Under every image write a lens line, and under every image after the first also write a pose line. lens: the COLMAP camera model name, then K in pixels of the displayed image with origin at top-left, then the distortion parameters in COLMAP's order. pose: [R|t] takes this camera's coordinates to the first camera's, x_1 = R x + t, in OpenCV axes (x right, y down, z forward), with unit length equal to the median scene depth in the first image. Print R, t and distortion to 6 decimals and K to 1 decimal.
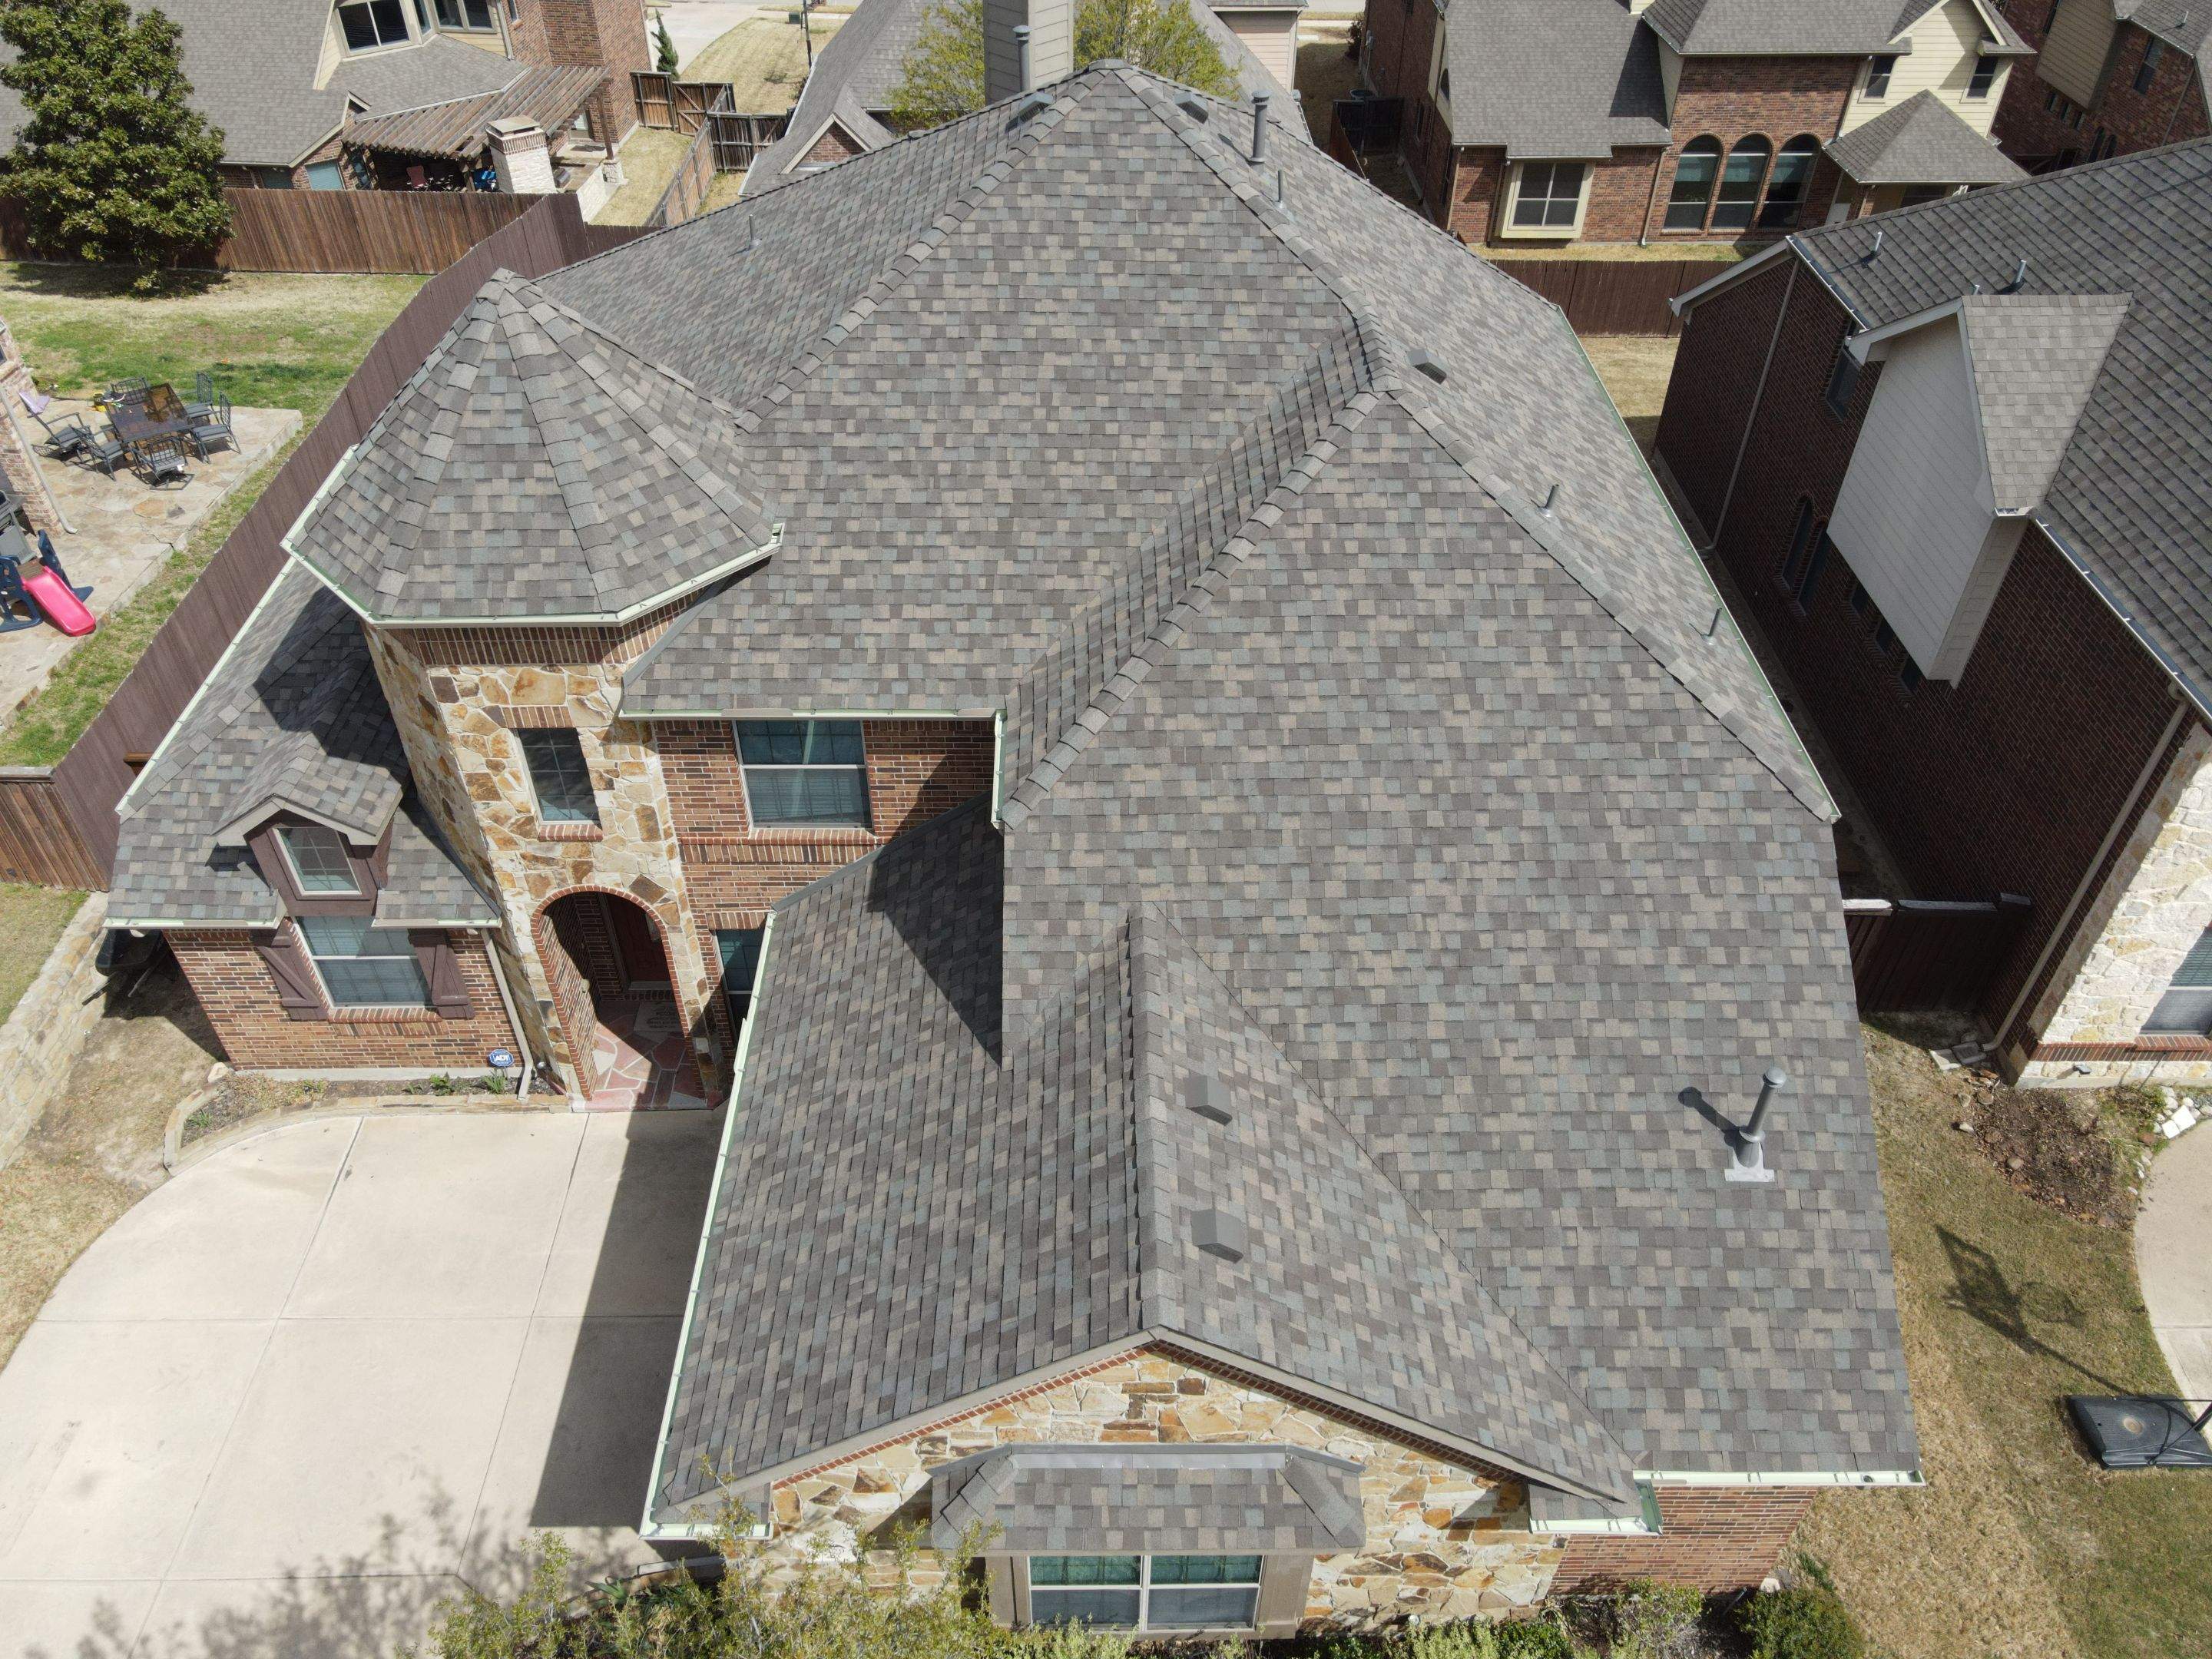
lens RADIAL K [[1615.2, 0, 1102.2], [0, 1615.2, 824.3], [0, 0, 1]] dist [0.009715, 0.010305]
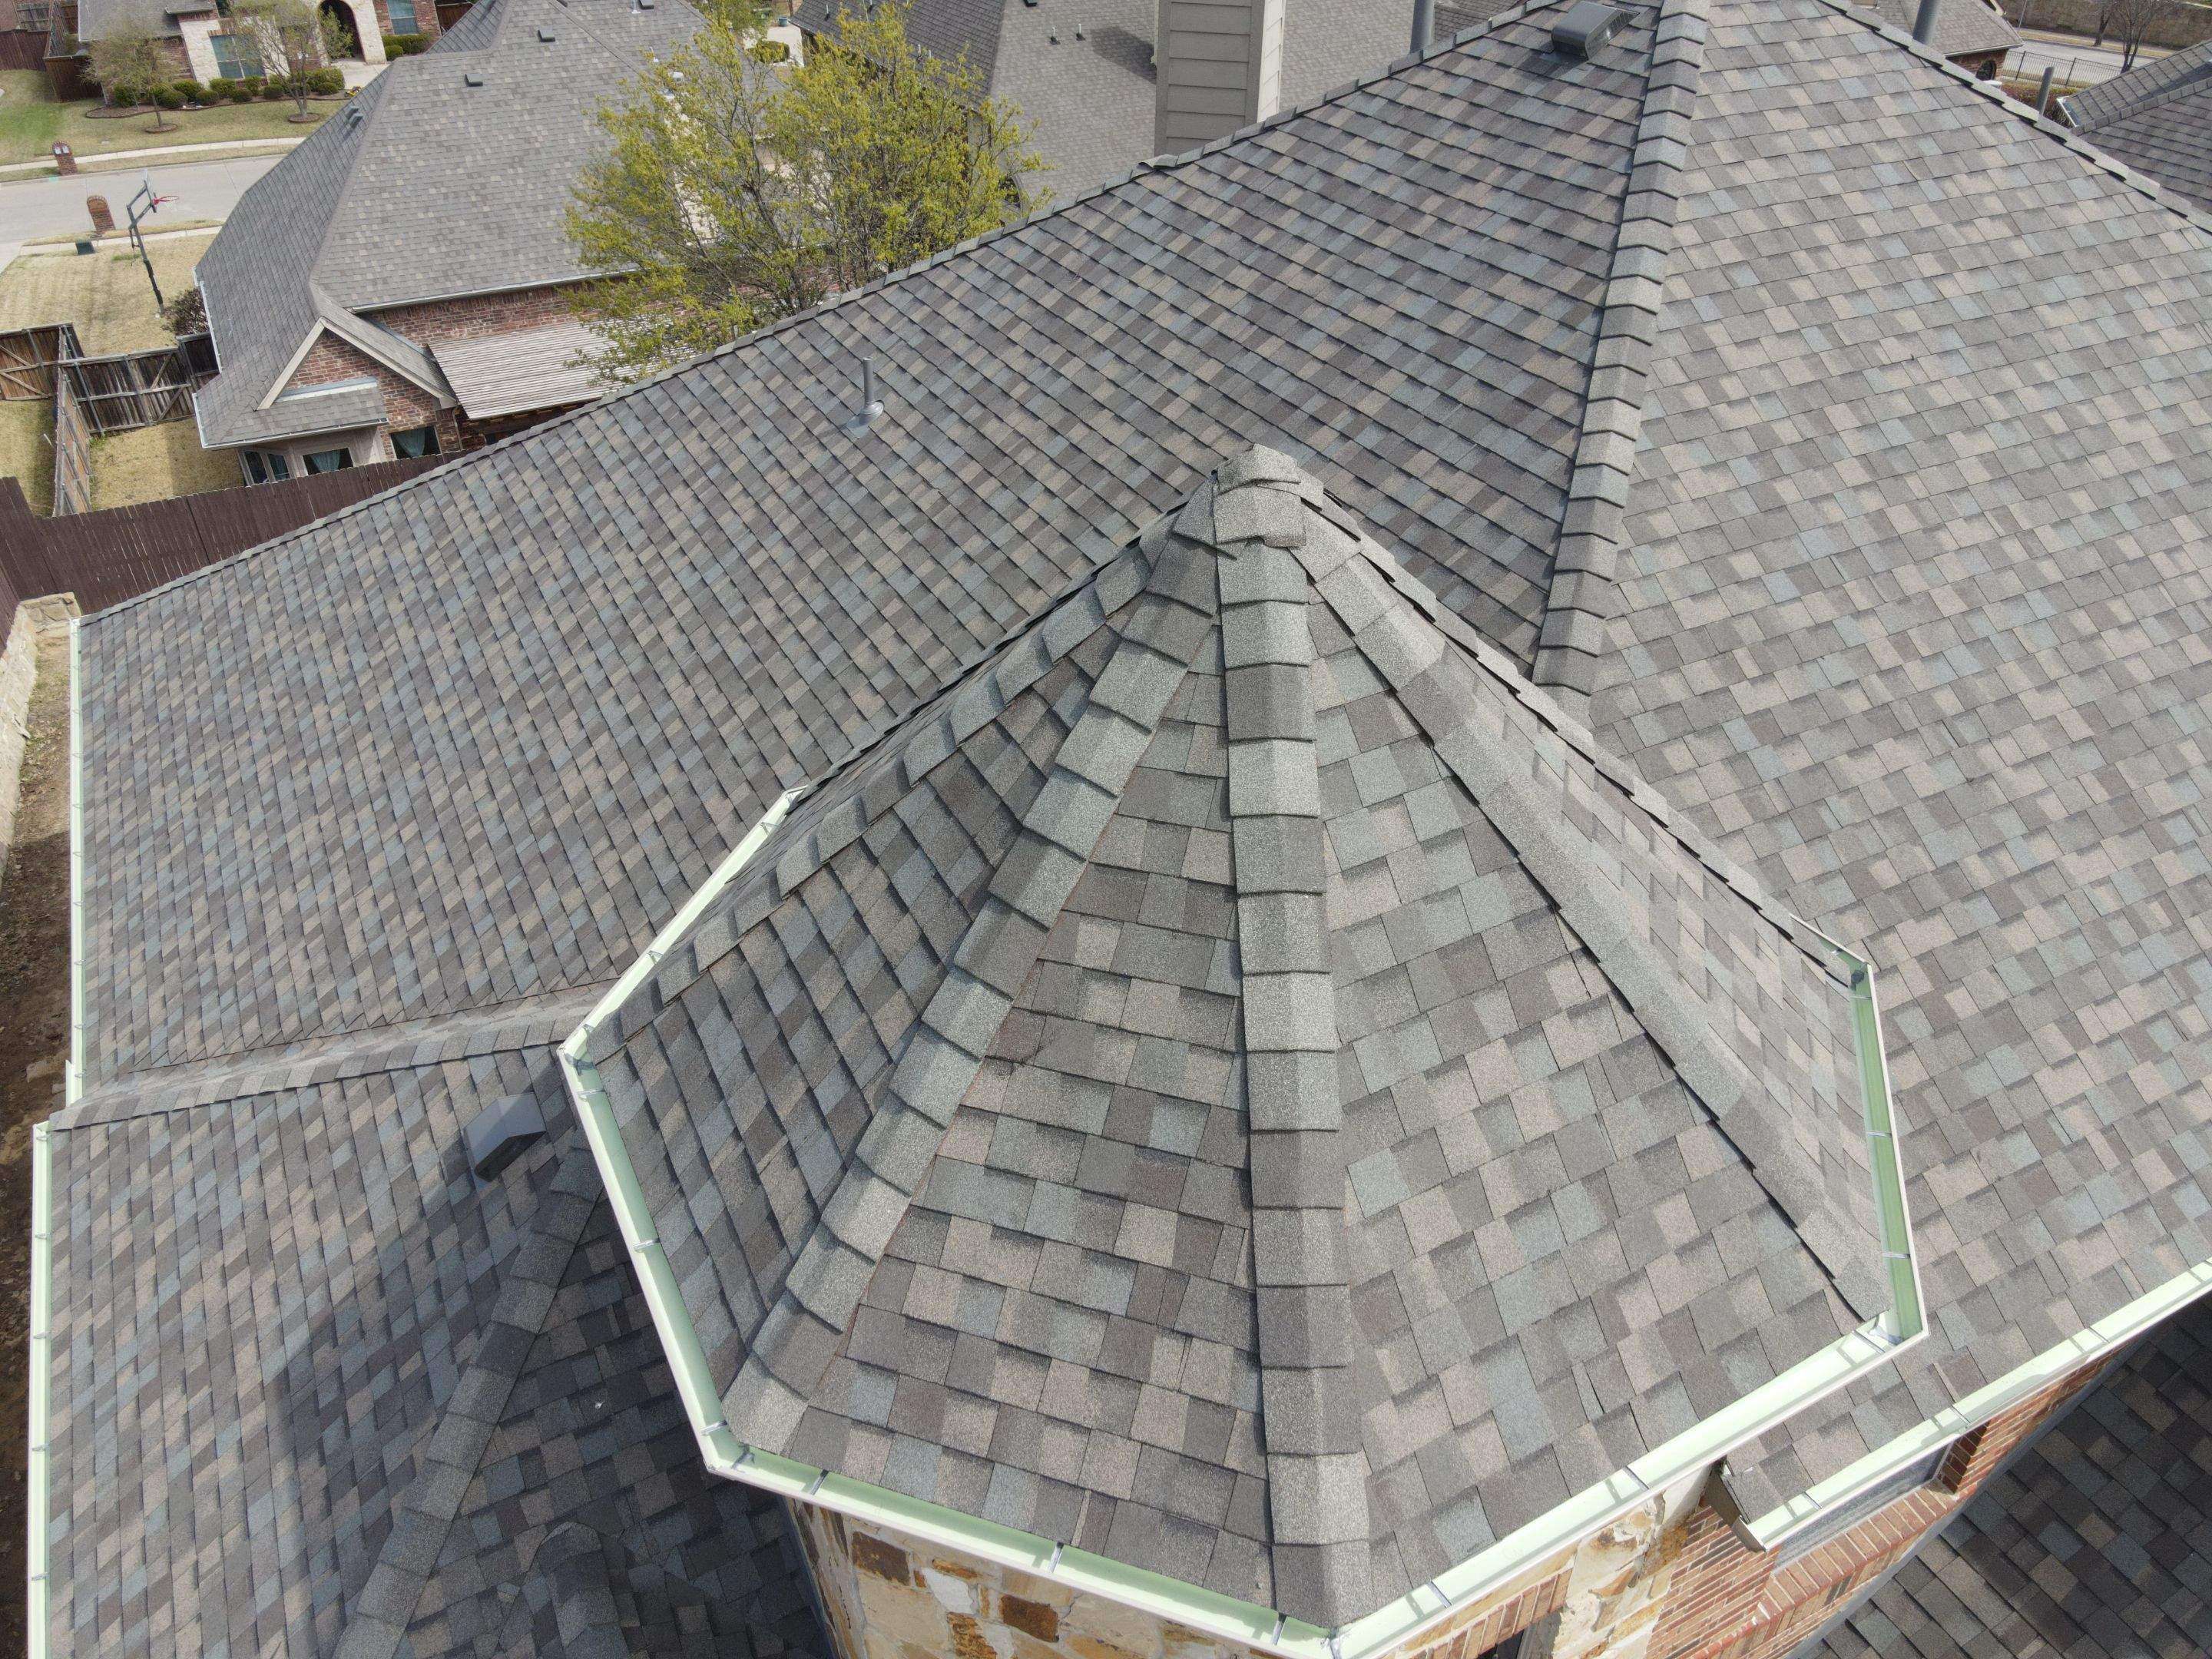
lens RADIAL K [[1615.2, 0, 1101.1], [0, 1615.2, 826.7], [0, 0, 1]] dist [0.009715, 0.010305]
pose [[0.893762, -0.270206, 0.358020, -0.493273], [0.302446, 0.952480, -0.036168, -0.241560], [-0.331234, 0.140607, 0.933013, 0.644139]]
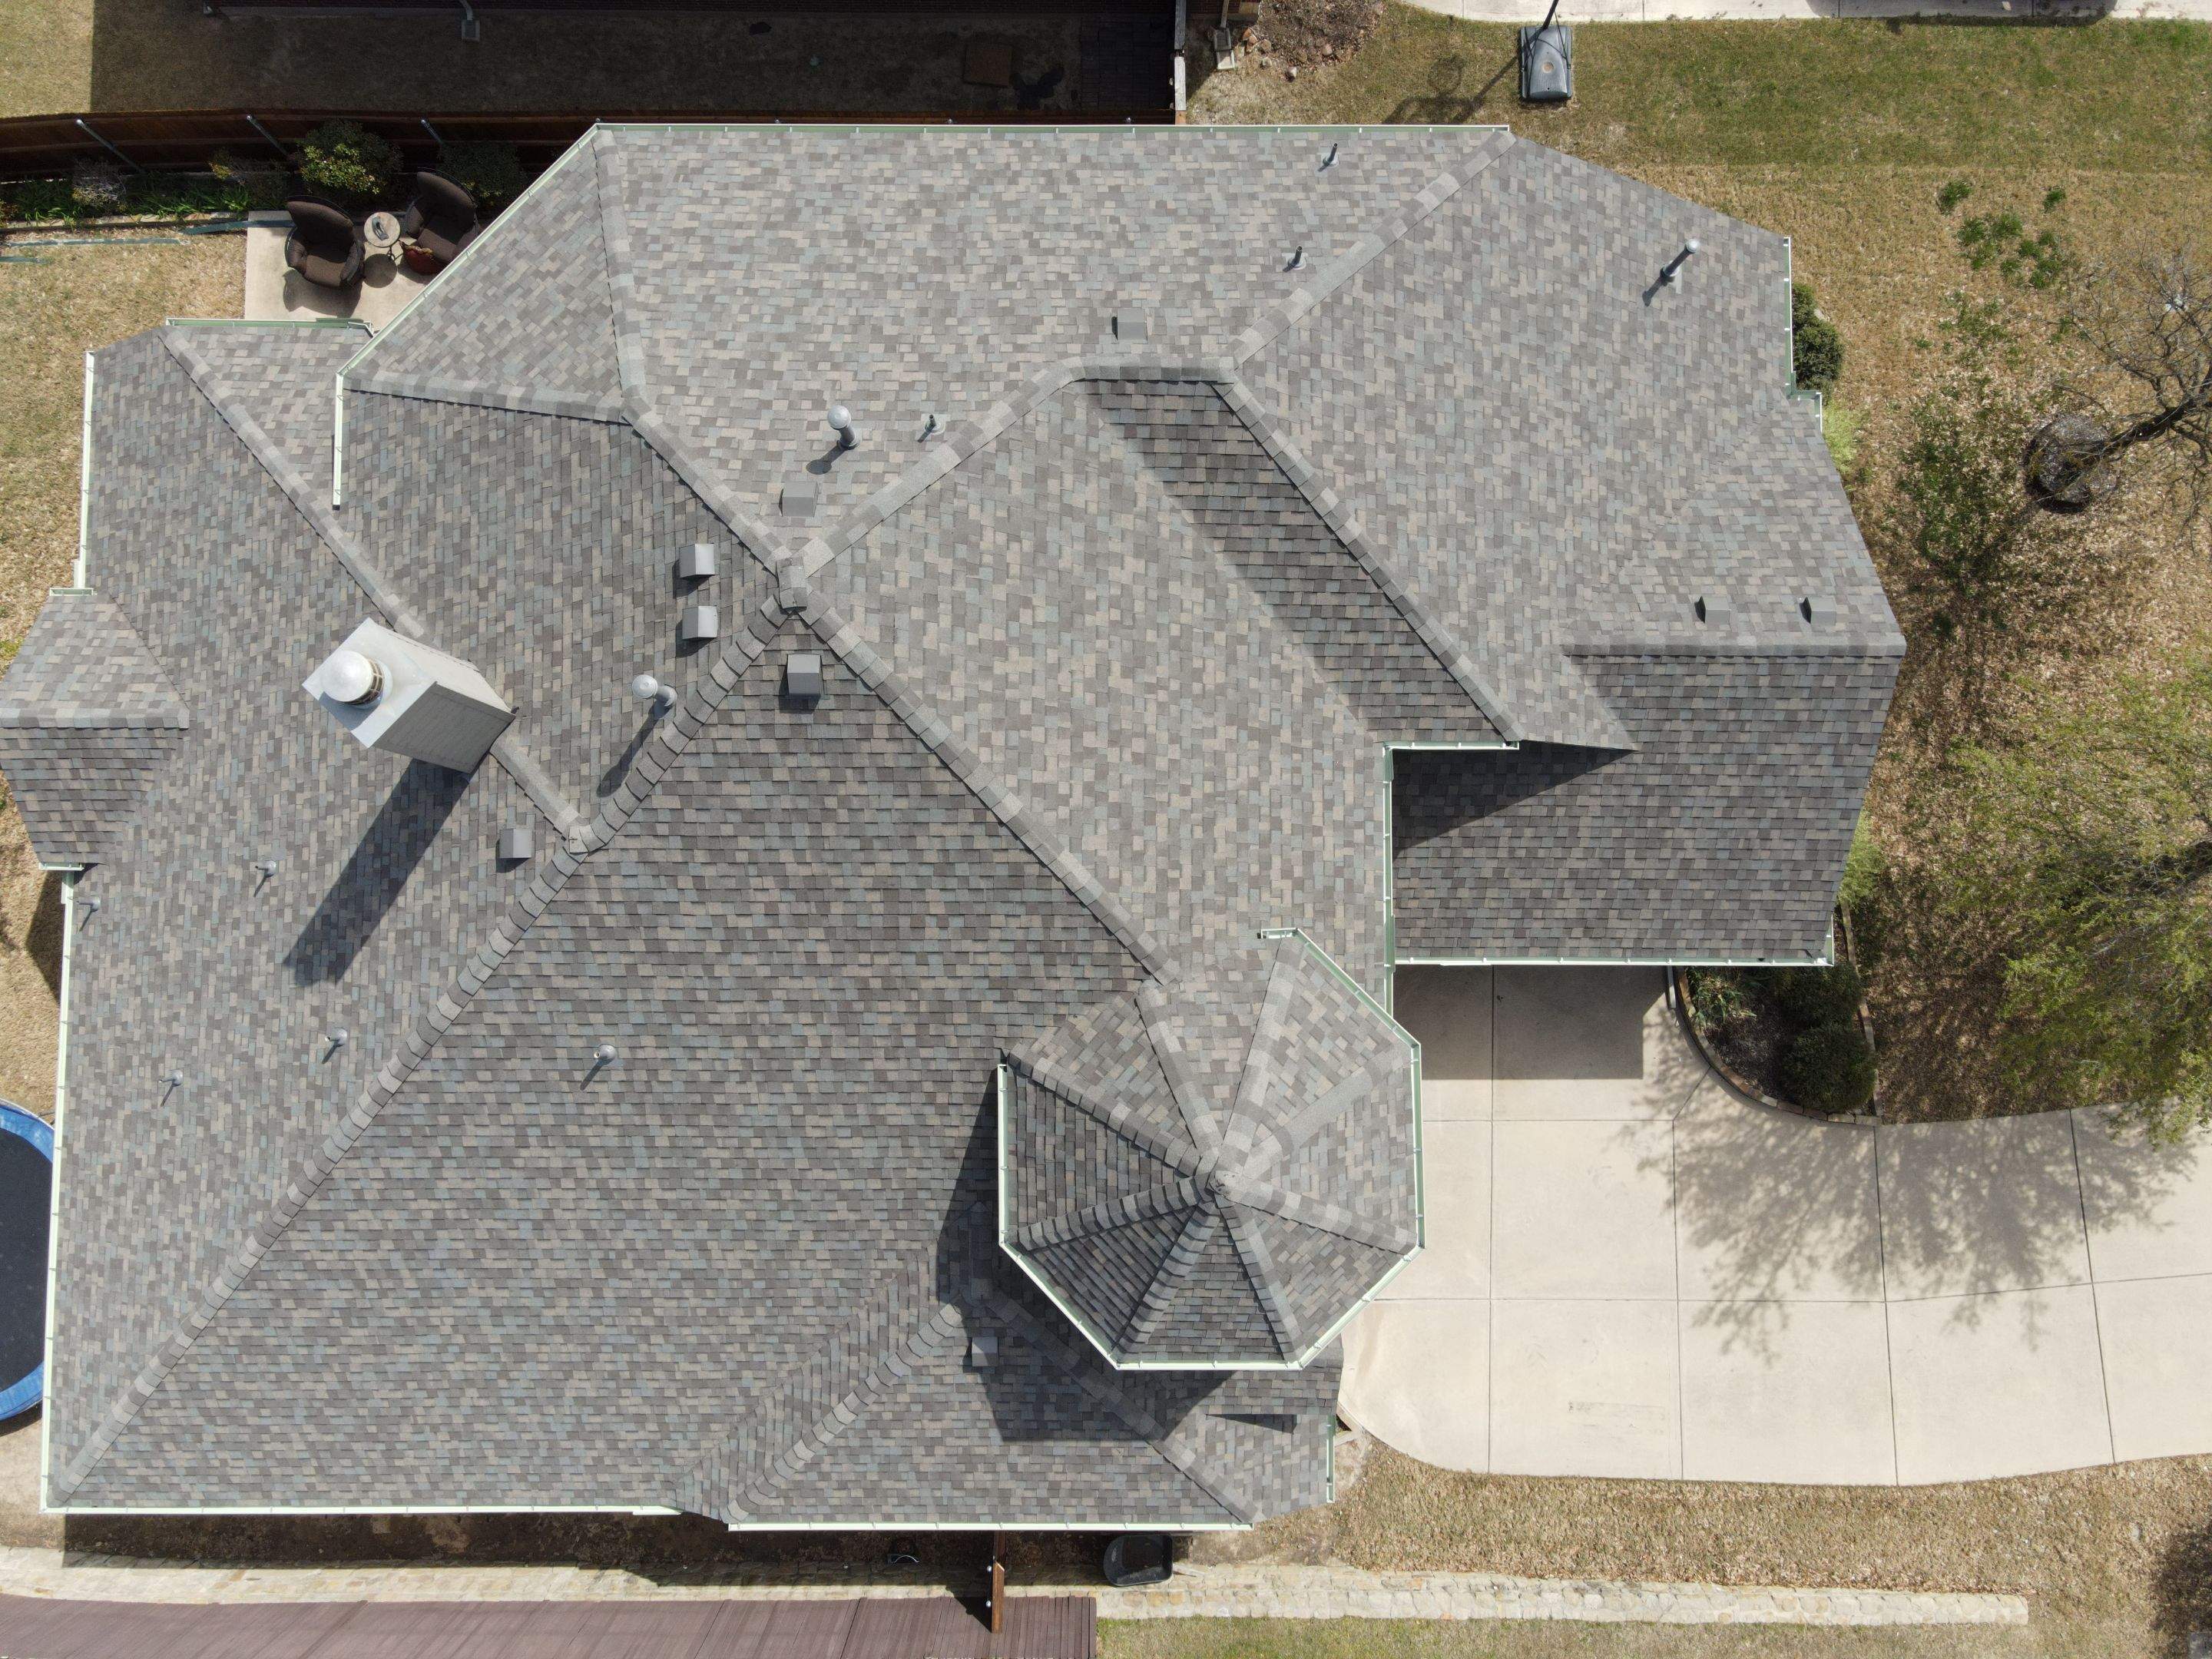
lens RADIAL K [[1615.2, 0, 1097.3], [0, 1615.2, 813.0], [0, 0, 1]] dist [0.009715, 0.010305]
pose [[0.015613, -0.998370, 0.054888, -0.175177], [0.652961, 0.051754, 0.755621, -1.085257], [-0.757230, 0.024043, 0.652705, 0.344898]]
